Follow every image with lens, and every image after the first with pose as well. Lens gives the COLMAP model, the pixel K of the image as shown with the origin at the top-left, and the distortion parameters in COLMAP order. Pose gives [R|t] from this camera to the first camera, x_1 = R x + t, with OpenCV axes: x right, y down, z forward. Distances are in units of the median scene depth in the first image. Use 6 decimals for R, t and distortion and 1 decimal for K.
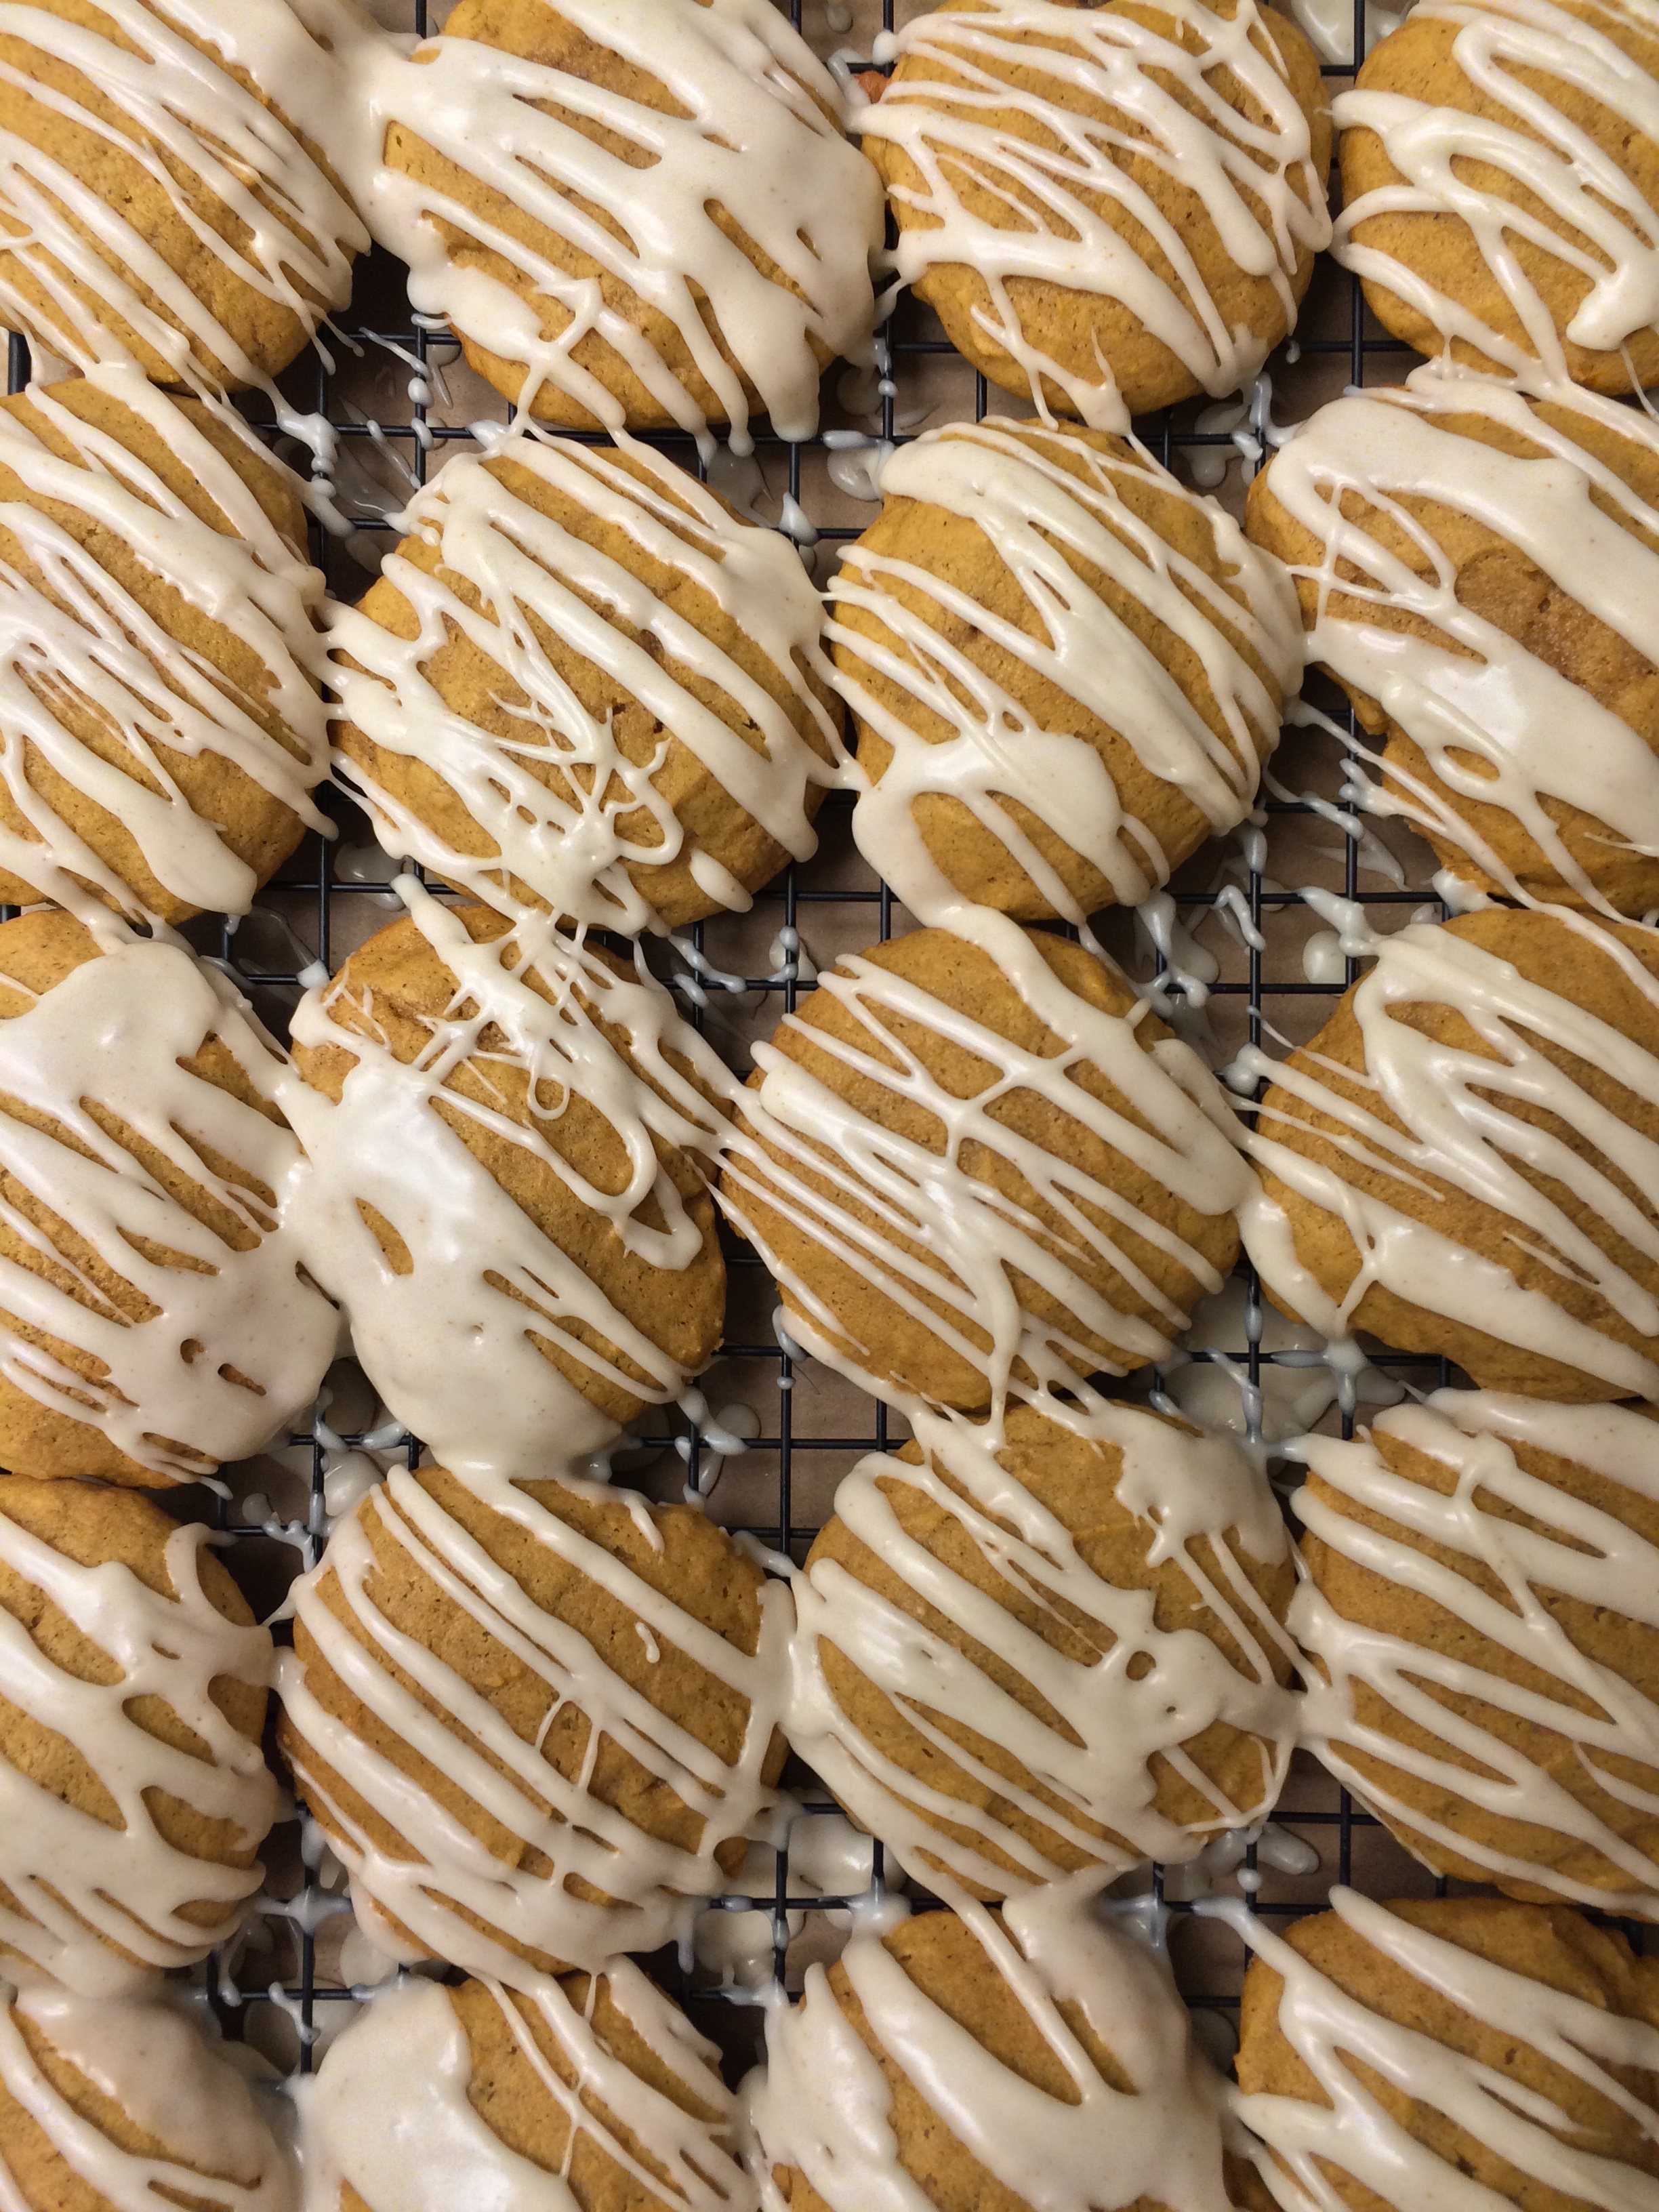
lens RADIAL K [[1982.5, 0, 829.5], [0, 1982.5, 1106.0], [0, 0, 1]] dist [0.032470, -0.011232]
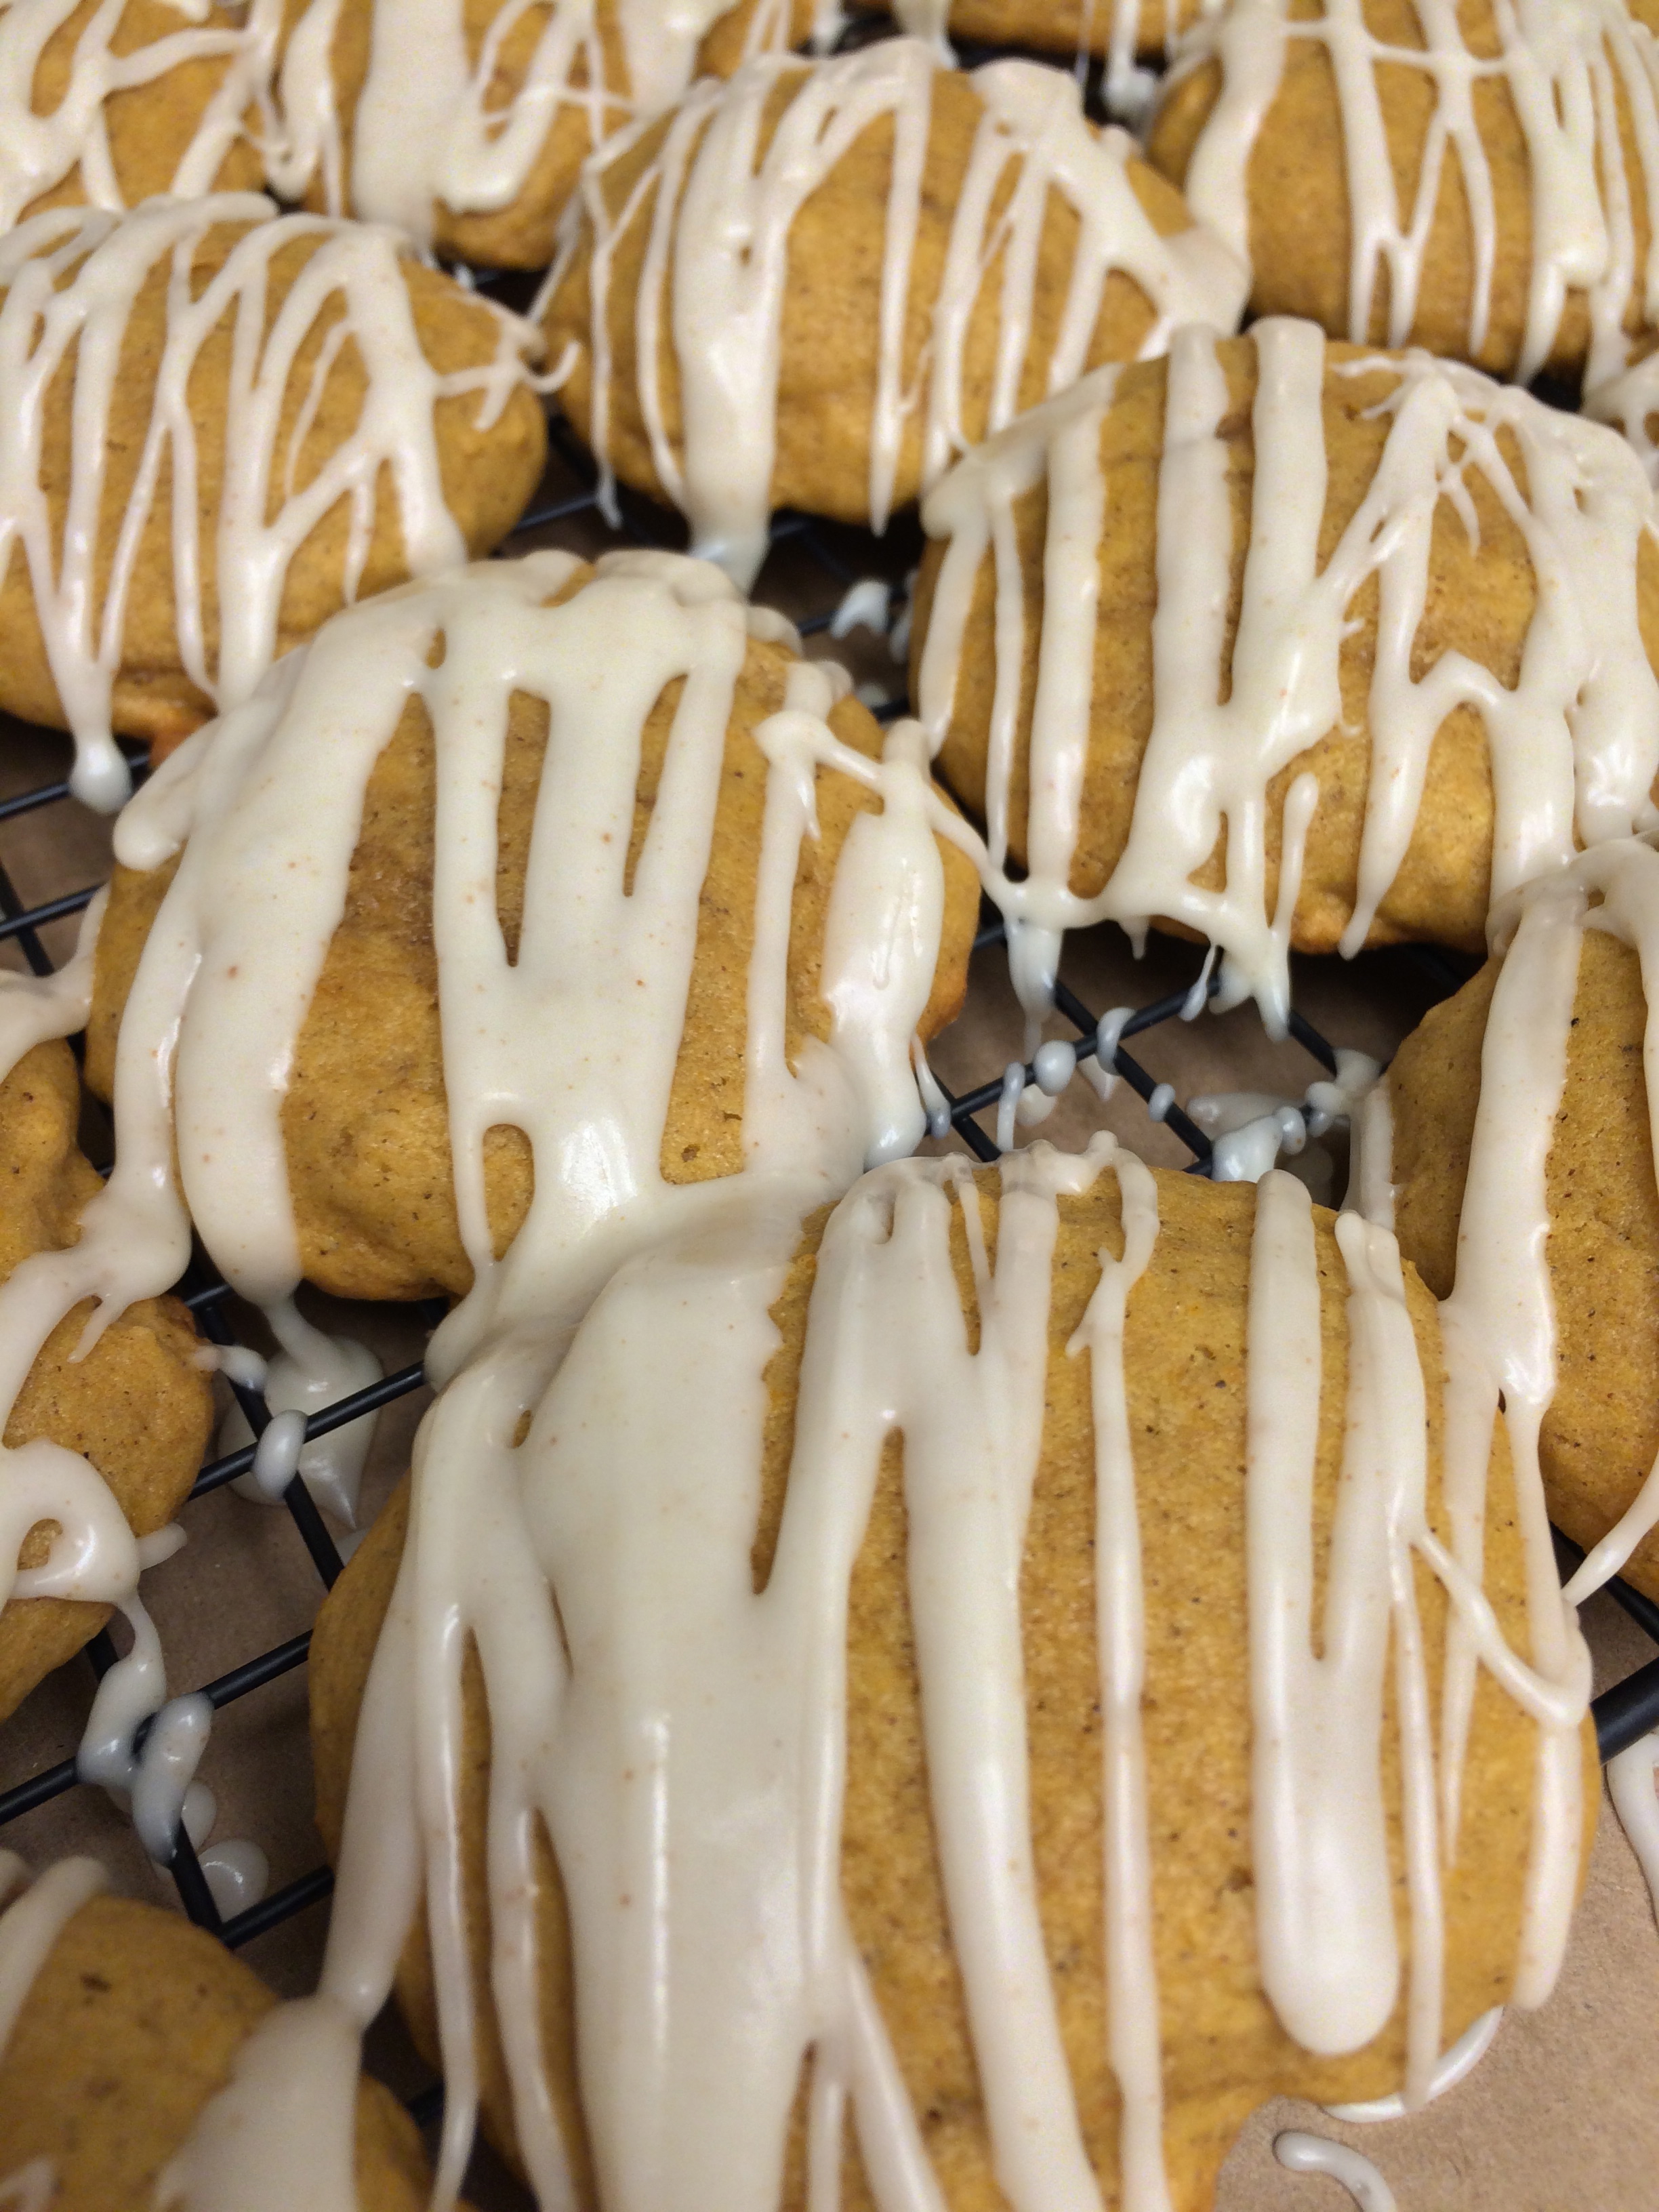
lens RADIAL K [[1982.5, 0, 829.5], [0, 1982.5, 1106.0], [0, 0, 1]] dist [0.032470, -0.011232]
pose [[-0.527580, -0.665752, 0.527668, -0.482986], [0.849500, -0.411247, 0.330493, -0.621747], [-0.003024, 0.622615, 0.782522, 0.648100]]
